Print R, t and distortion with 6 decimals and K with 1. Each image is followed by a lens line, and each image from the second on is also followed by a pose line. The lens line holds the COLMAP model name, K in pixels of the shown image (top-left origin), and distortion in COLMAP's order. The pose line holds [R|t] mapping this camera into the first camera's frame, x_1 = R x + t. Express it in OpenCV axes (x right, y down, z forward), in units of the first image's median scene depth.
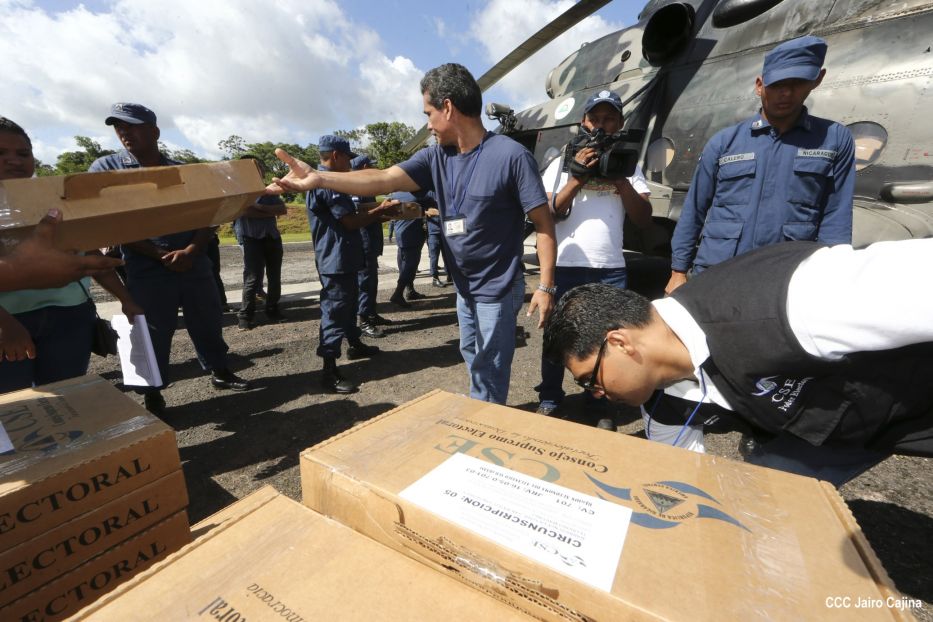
lens RADIAL K [[370.2, 0, 466.5], [0, 370.2, 311.0], [0, 0, 1]] dist [-0.008131, 0.002326]
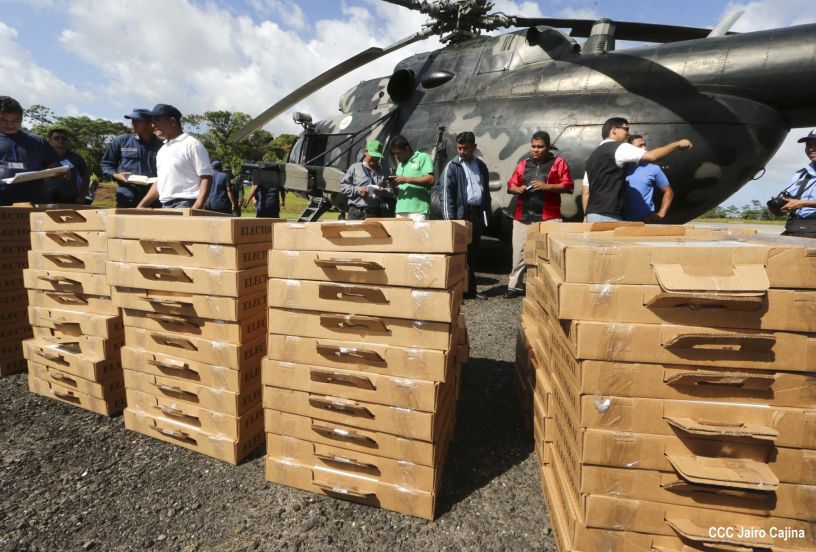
lens RADIAL K [[370.1, 0, 410.3], [0, 370.1, 240.9], [0, 0, 1]] dist [-0.006505, 0.001066]
pose [[0.965692, 0.024286, 0.258553, 0.191573], [0.019338, 0.986128, -0.164857, 0.162717], [-0.258971, 0.164201, 0.951826, -0.408244]]
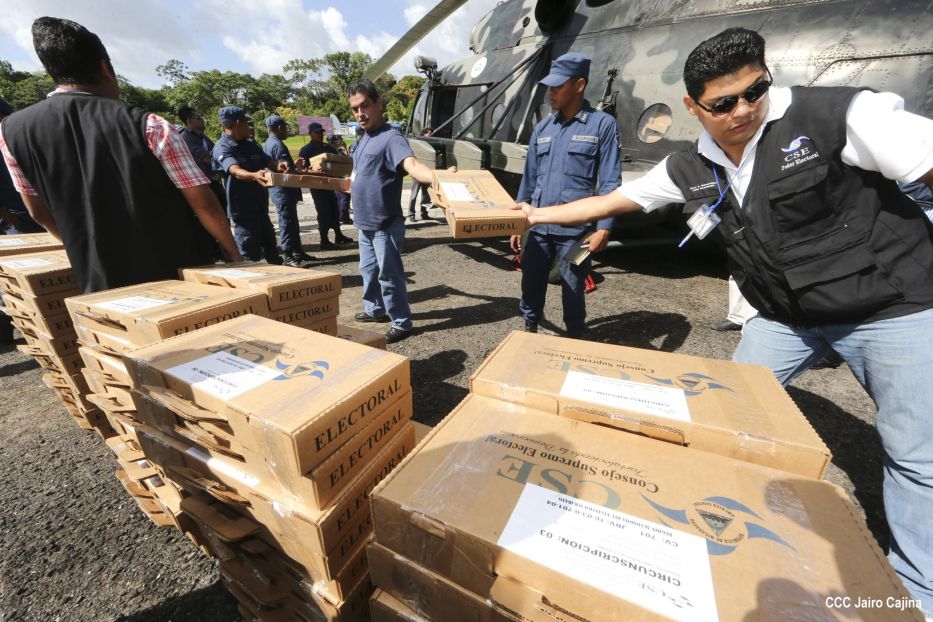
lens RADIAL K [[370.2, 0, 466.5], [0, 370.2, 311.0], [0, 0, 1]] dist [-0.008131, 0.002326]
pose [[0.997400, -0.005183, 0.071883, 0.186244], [-0.004458, 0.991065, 0.133307, 0.034073], [-0.071932, -0.133281, 0.988465, -0.237233]]
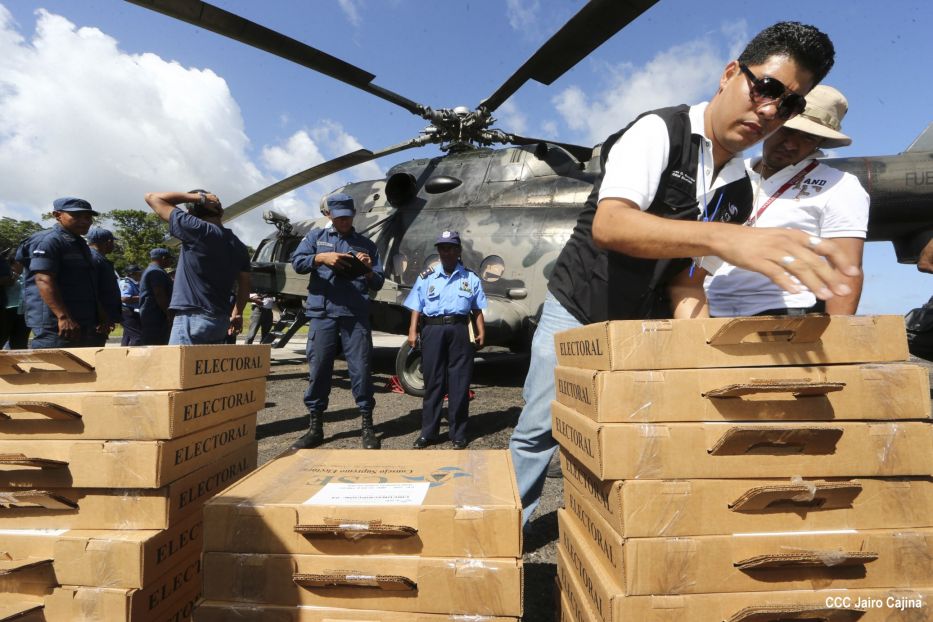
lens RADIAL K [[370.2, 0, 466.5], [0, 370.2, 311.0], [0, 0, 1]] dist [-0.008131, 0.002326]
pose [[0.859253, 0.052199, 0.508881, 0.041752], [0.096779, 0.960228, -0.261908, 0.132412], [-0.502314, 0.274295, 0.820027, -0.218165]]
